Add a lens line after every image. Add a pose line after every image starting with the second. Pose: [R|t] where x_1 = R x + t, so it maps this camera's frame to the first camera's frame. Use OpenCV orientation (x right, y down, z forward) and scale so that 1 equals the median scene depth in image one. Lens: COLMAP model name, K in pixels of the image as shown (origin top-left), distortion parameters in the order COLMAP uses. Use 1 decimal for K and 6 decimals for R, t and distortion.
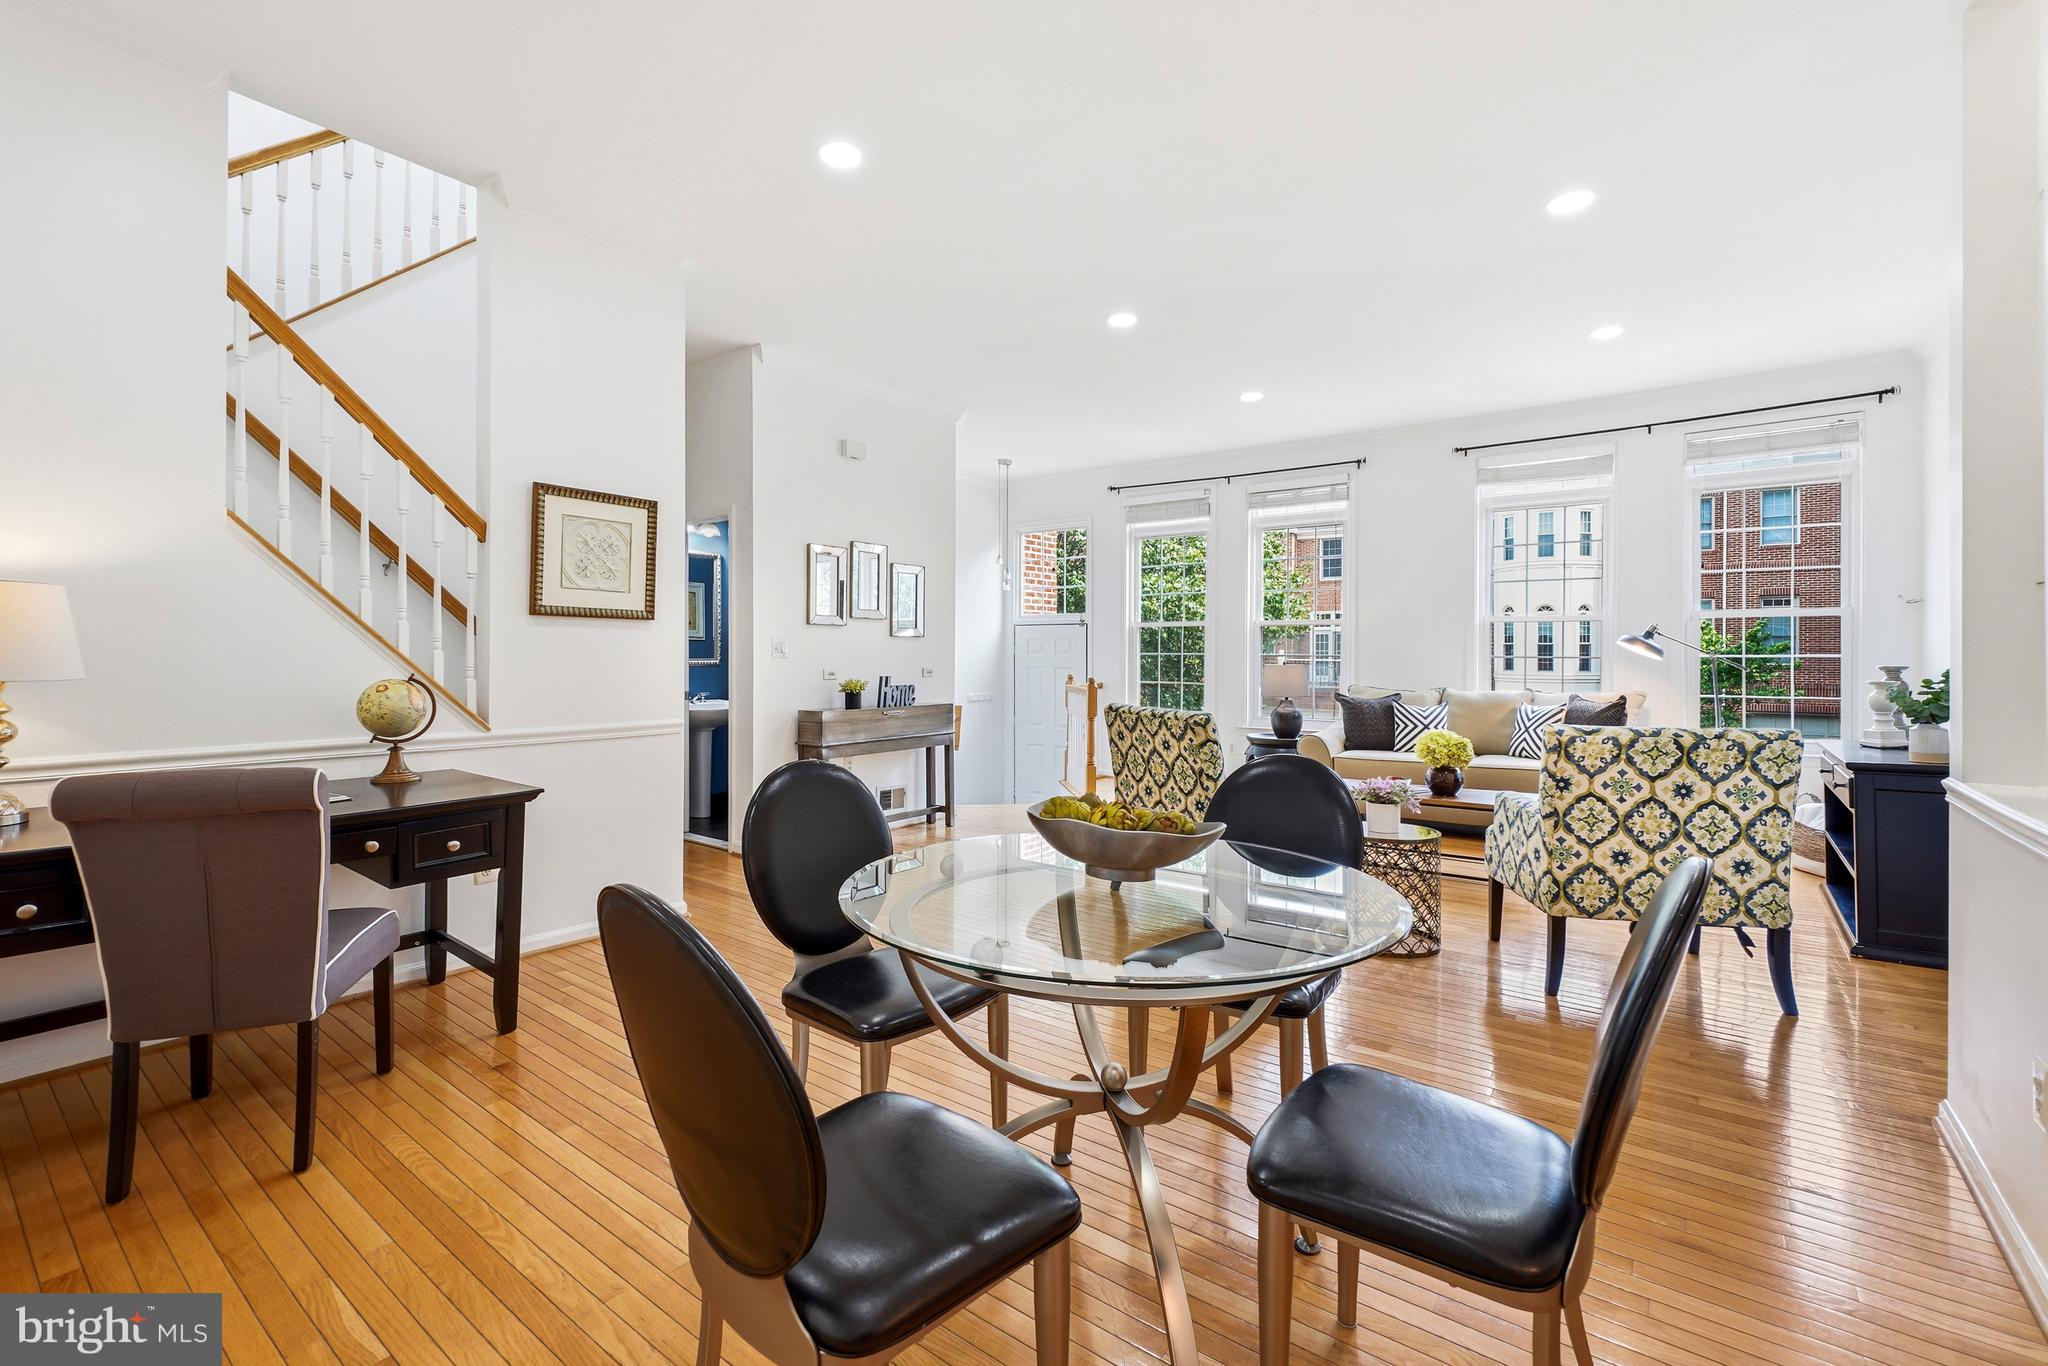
lens RADIAL K [[893.3, 0, 1015.9], [0, 893.3, 669.7], [0, 0, 1]] dist [-0.006775, 0.001007]
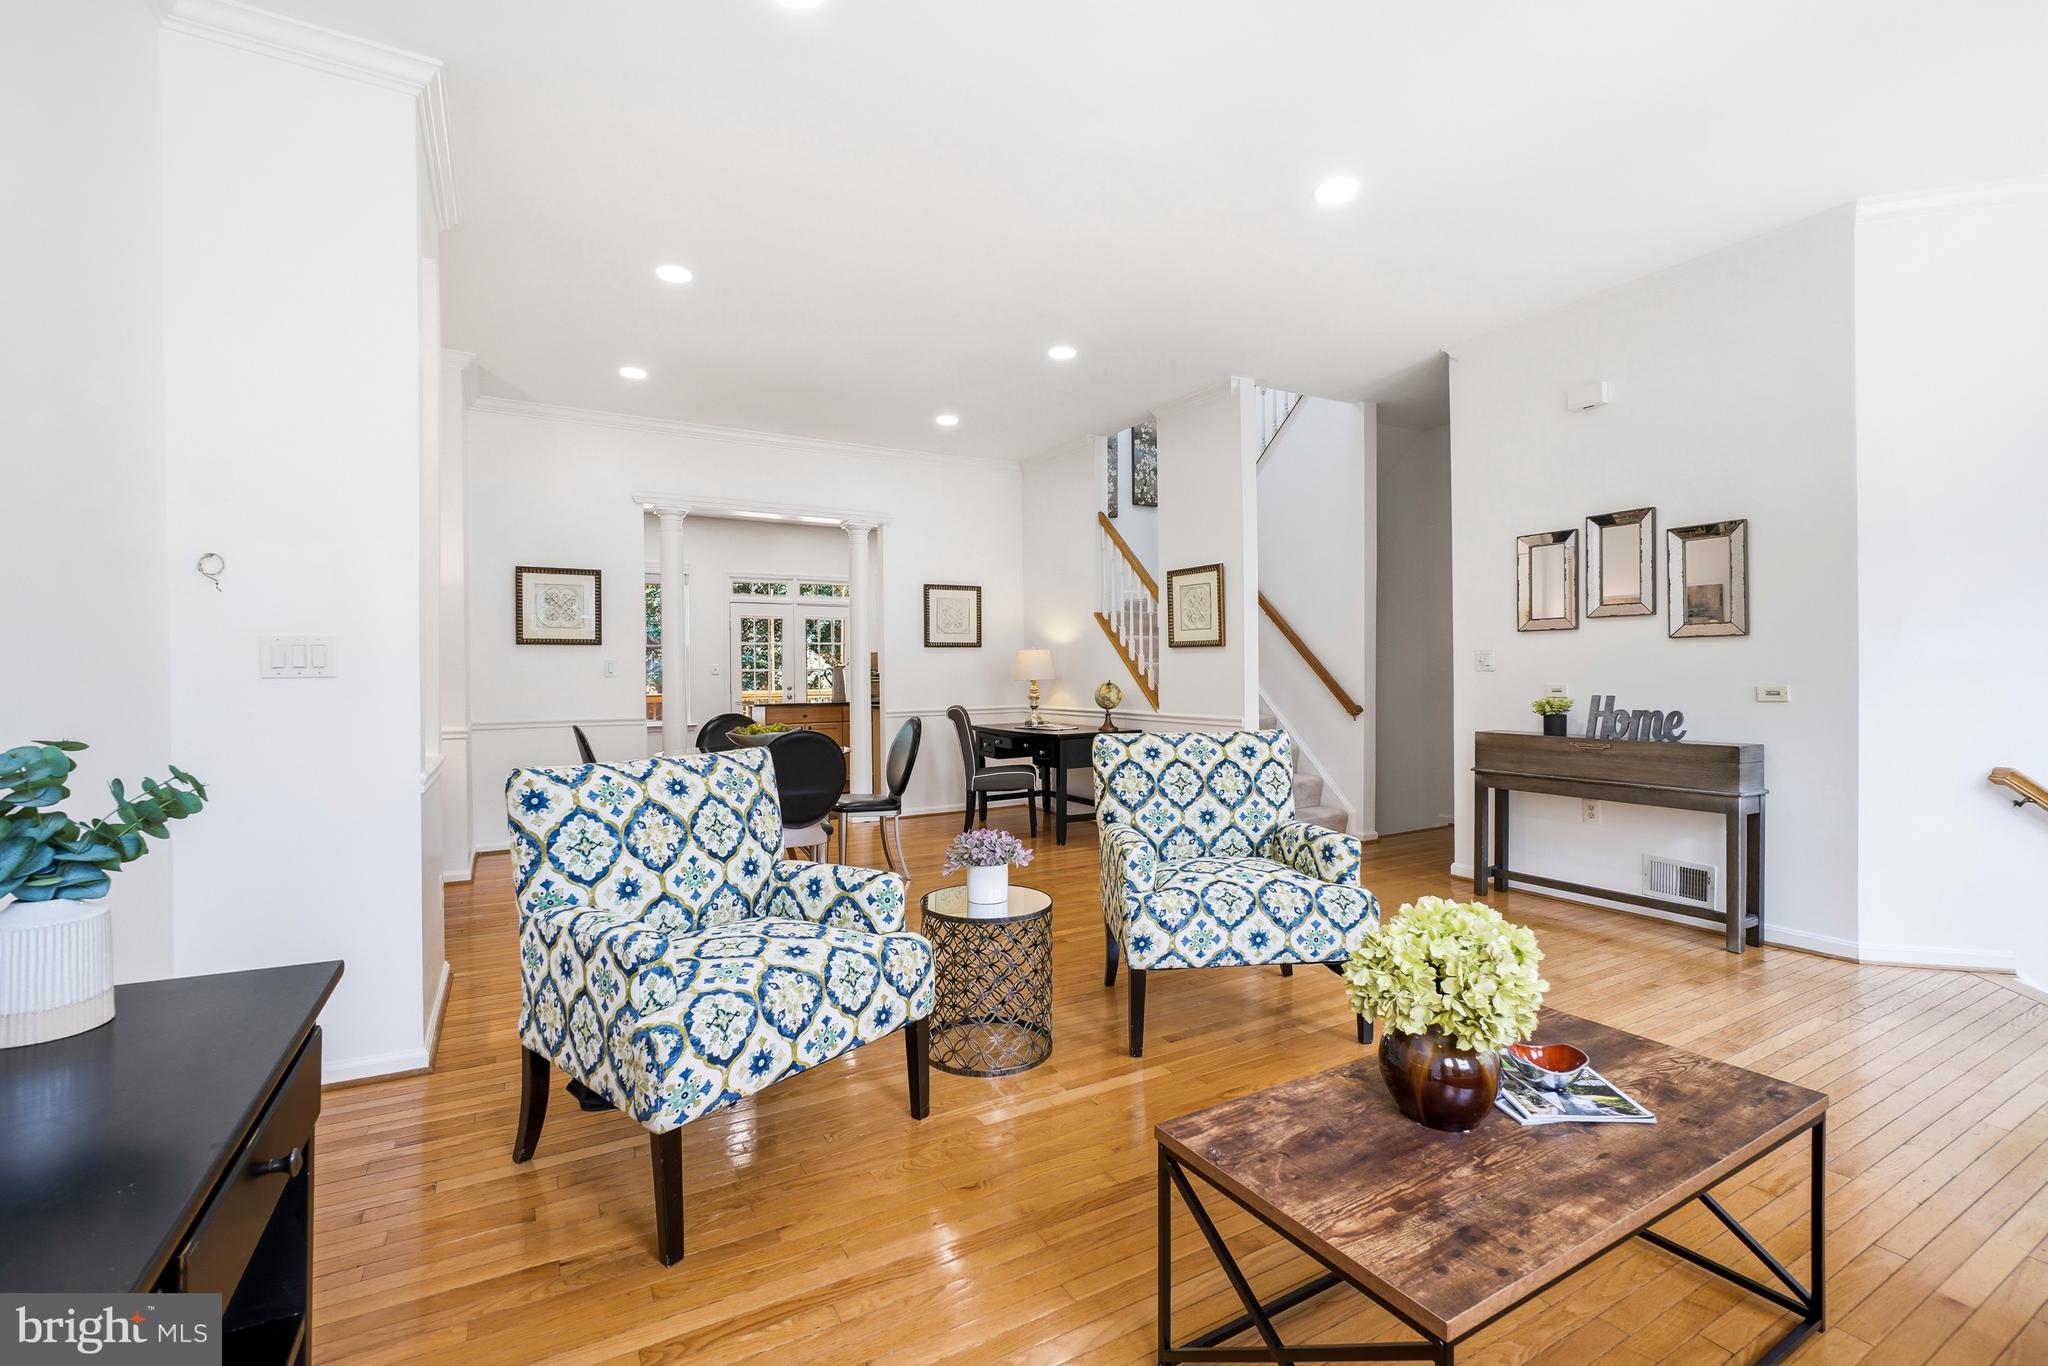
lens RADIAL K [[893.3, 0, 1010.3], [0, 893.3, 676.4], [0, 0, 1]] dist [-0.006775, 0.001007]
pose [[-0.396288, 0.005449, -0.918110, 1.102660], [-0.008647, 0.999916, 0.009667, -0.018087], [0.918086, 0.011770, -0.396208, 1.304046]]
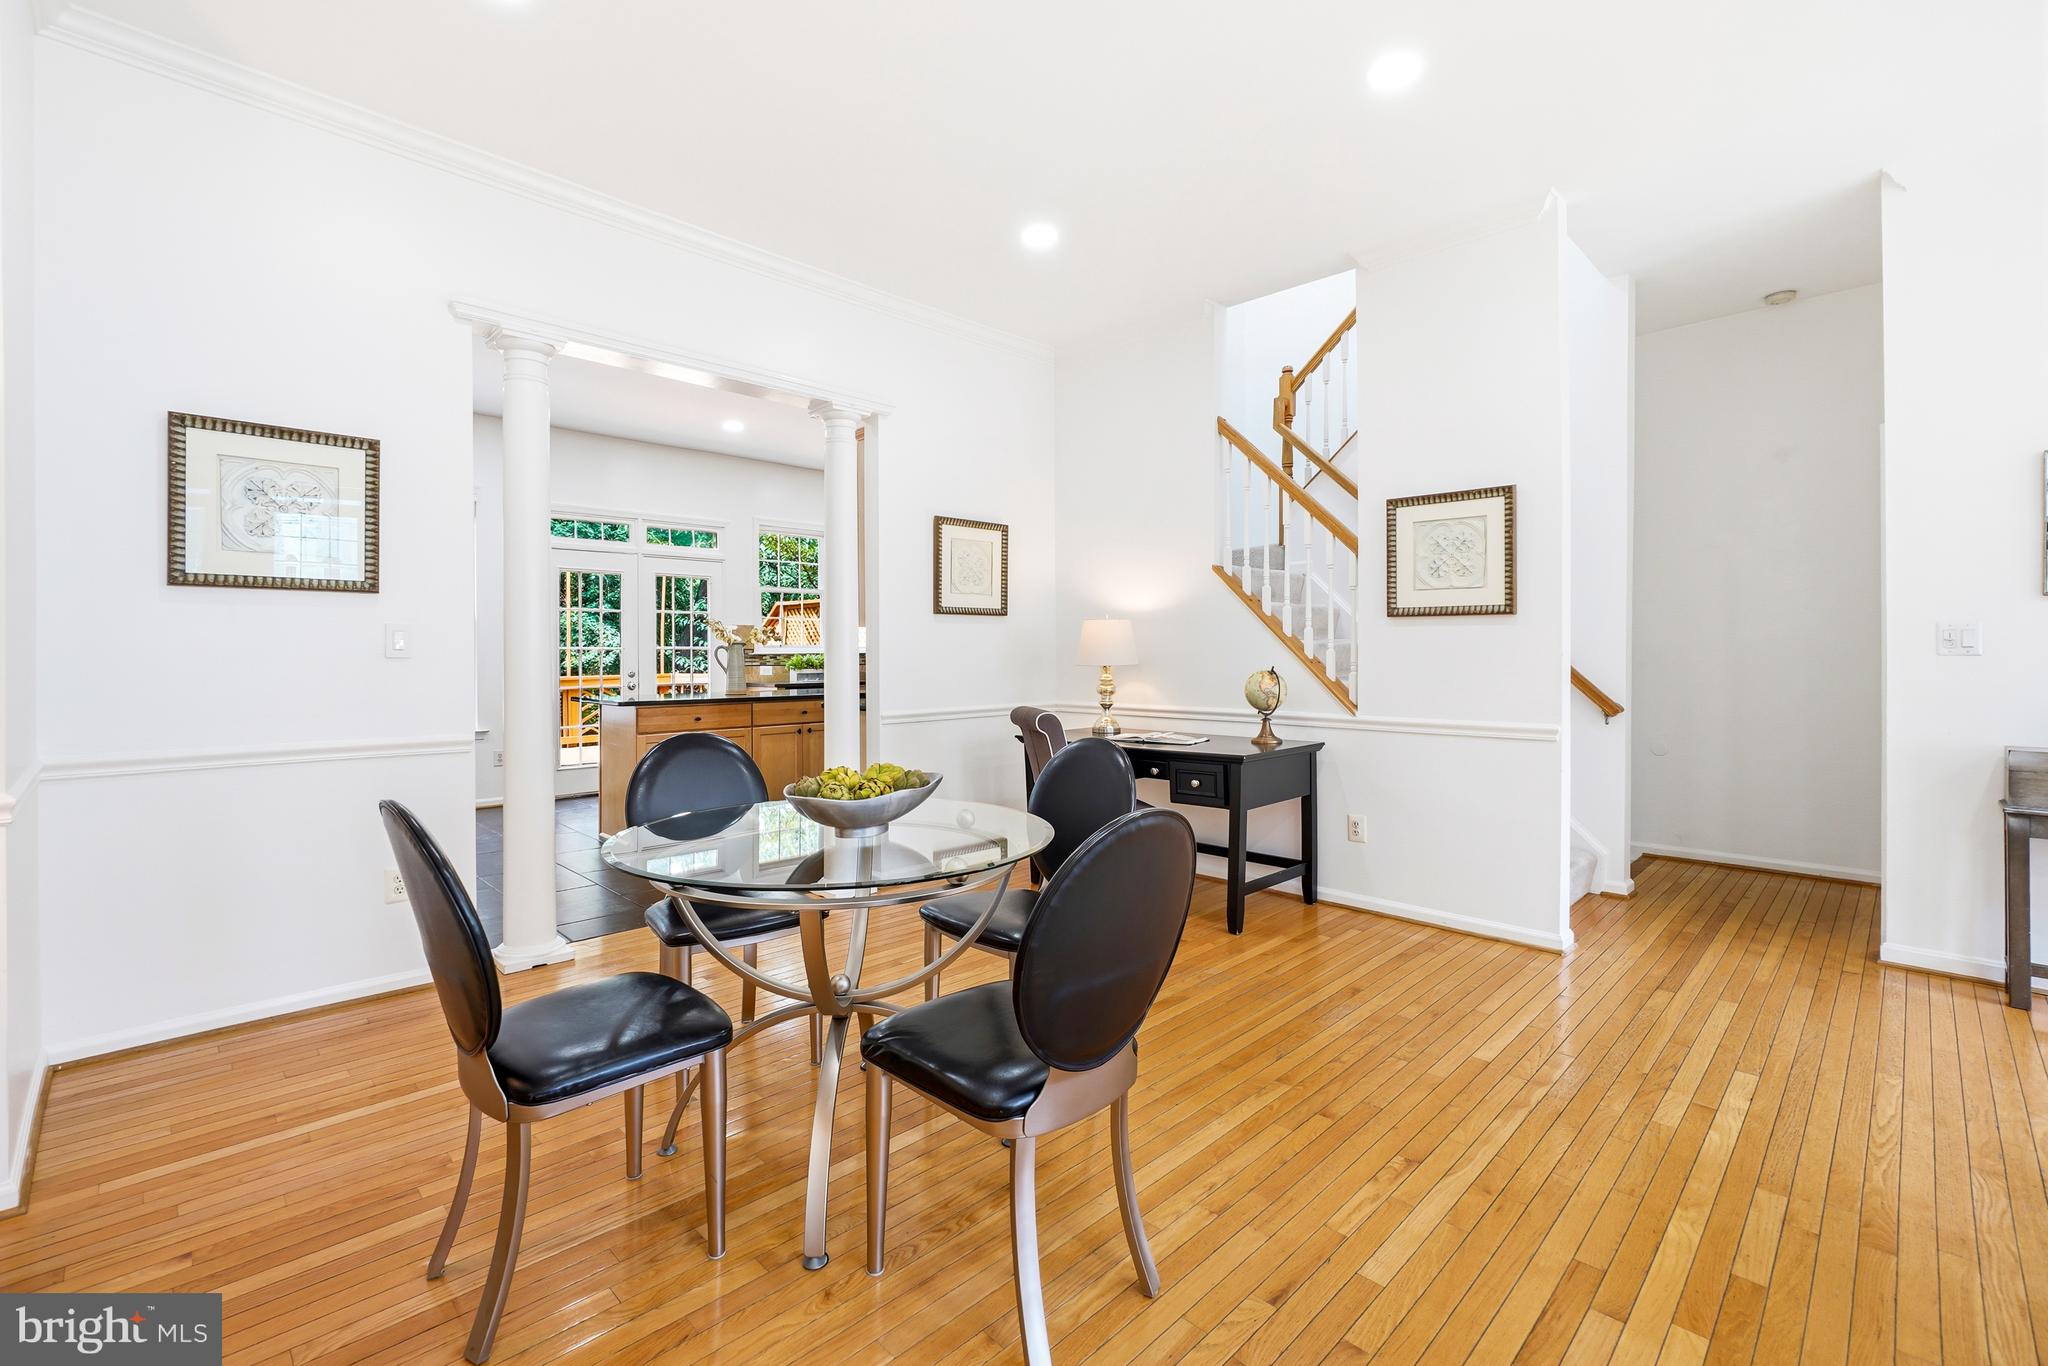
lens RADIAL K [[893.3, 0, 1013.2], [0, 893.3, 662.8], [0, 0, 1]] dist [-0.006775, 0.001007]
pose [[-0.143381, 0.008145, -0.989634, 0.618292], [-0.014373, 0.999844, 0.010312, -0.007852], [0.989563, 0.015702, -0.143242, 0.662428]]
